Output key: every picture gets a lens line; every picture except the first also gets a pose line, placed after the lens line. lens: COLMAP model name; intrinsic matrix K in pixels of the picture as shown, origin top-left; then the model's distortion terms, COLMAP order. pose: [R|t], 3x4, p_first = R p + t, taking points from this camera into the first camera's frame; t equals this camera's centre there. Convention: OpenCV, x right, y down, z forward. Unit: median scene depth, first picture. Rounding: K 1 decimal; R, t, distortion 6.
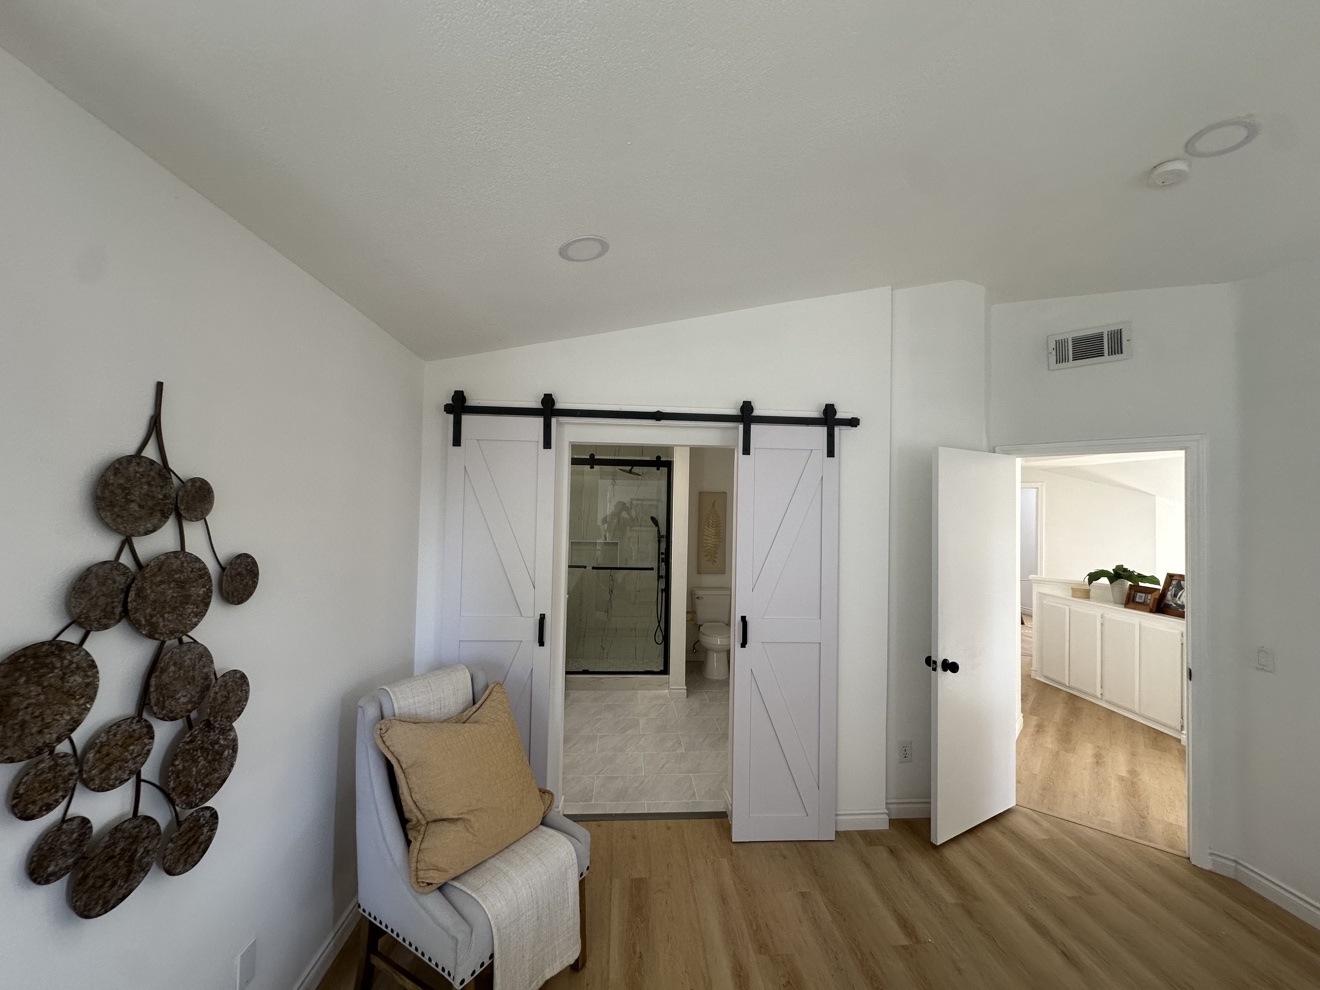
lens RADIAL K [[527.8, 0, 660.3], [0, 527.8, 495.2], [0, 0, 1]] dist [-0.003592, -0.000087]
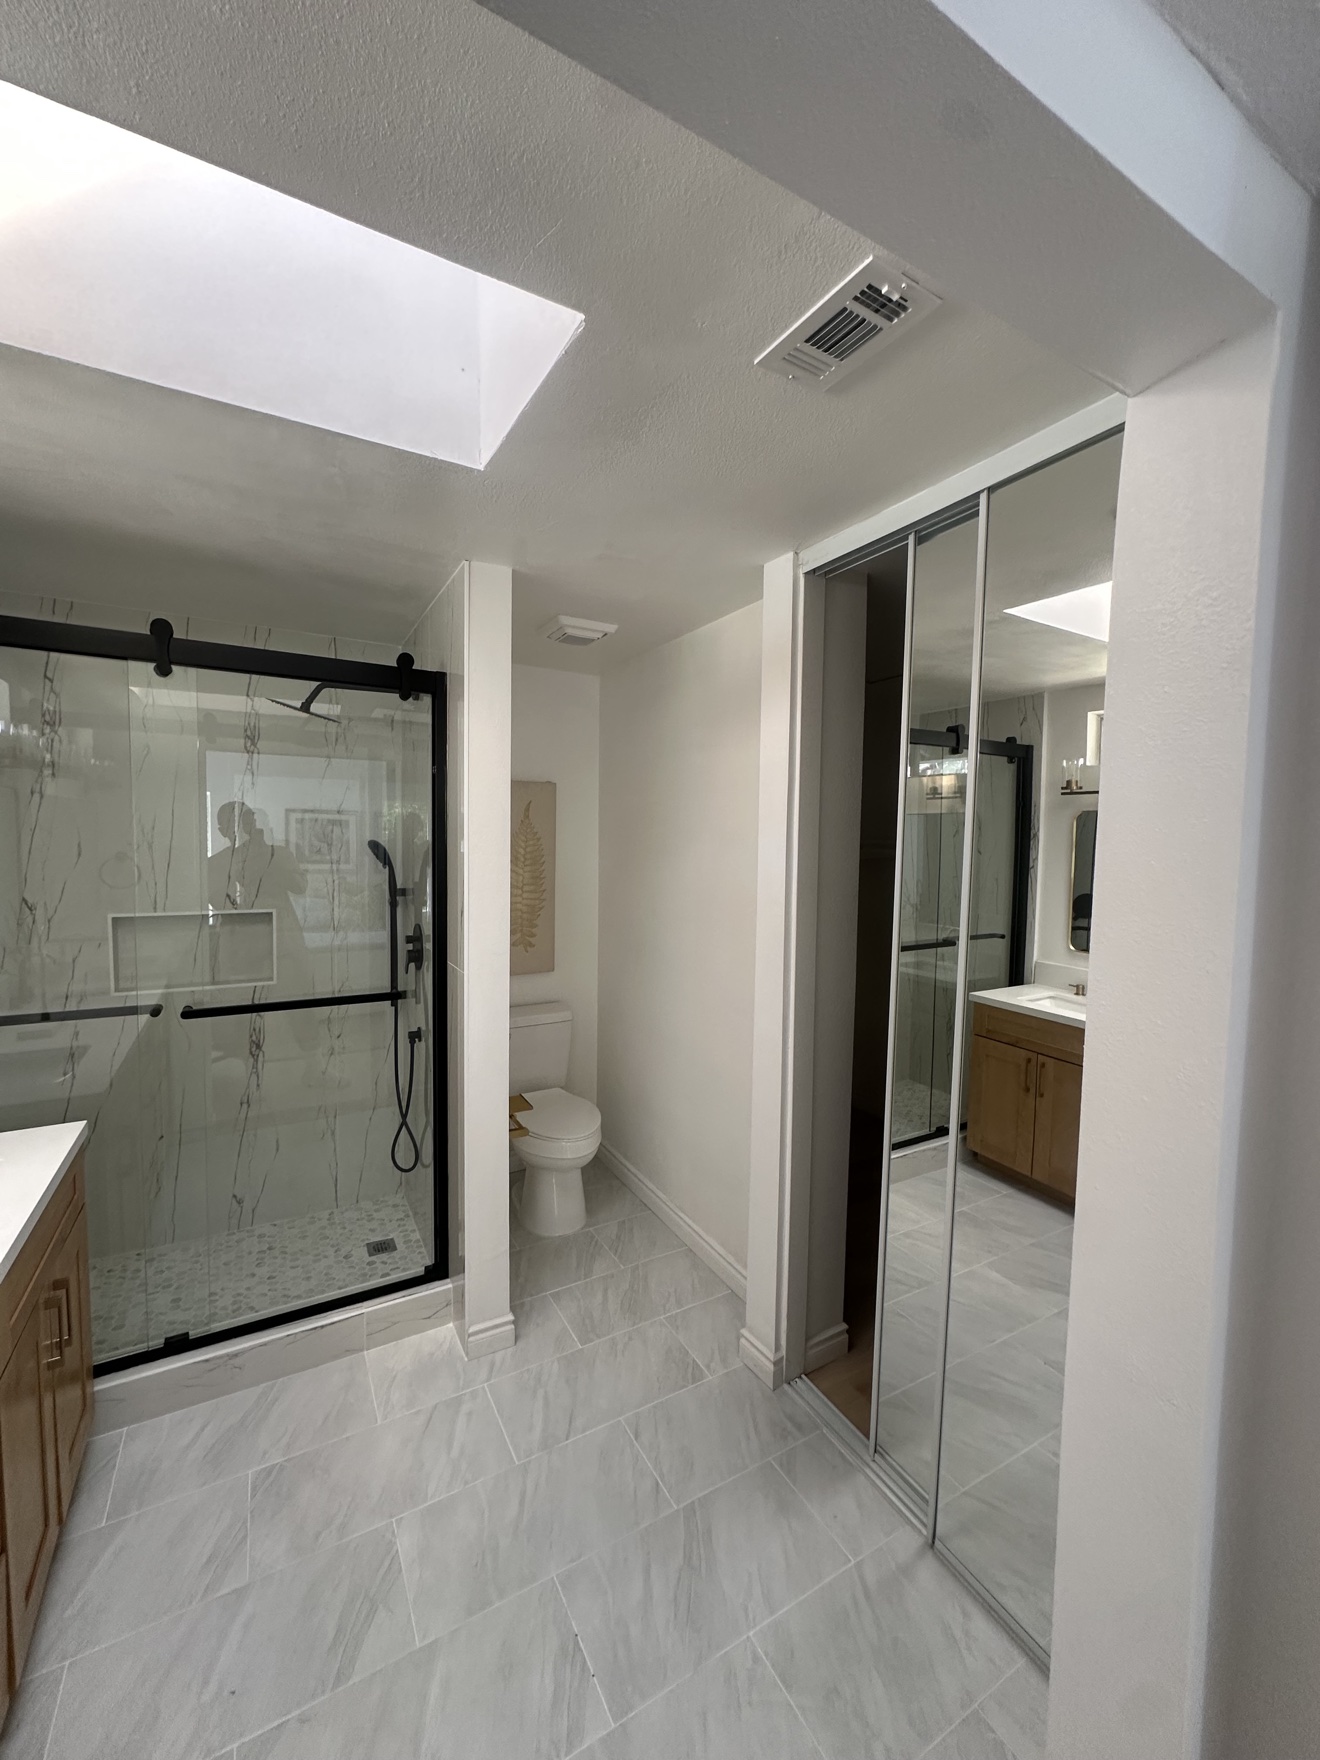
lens RADIAL K [[703.7, 0, 655.0], [0, 703.7, 885.7], [0, 0, 1]] dist [-0.003592, -0.000087]
pose [[0.906742, -0.032836, 0.420406, -0.051362], [-0.009437, 0.995134, 0.098079, 0.024254], [-0.421581, -0.092900, 0.902019, 0.531351]]
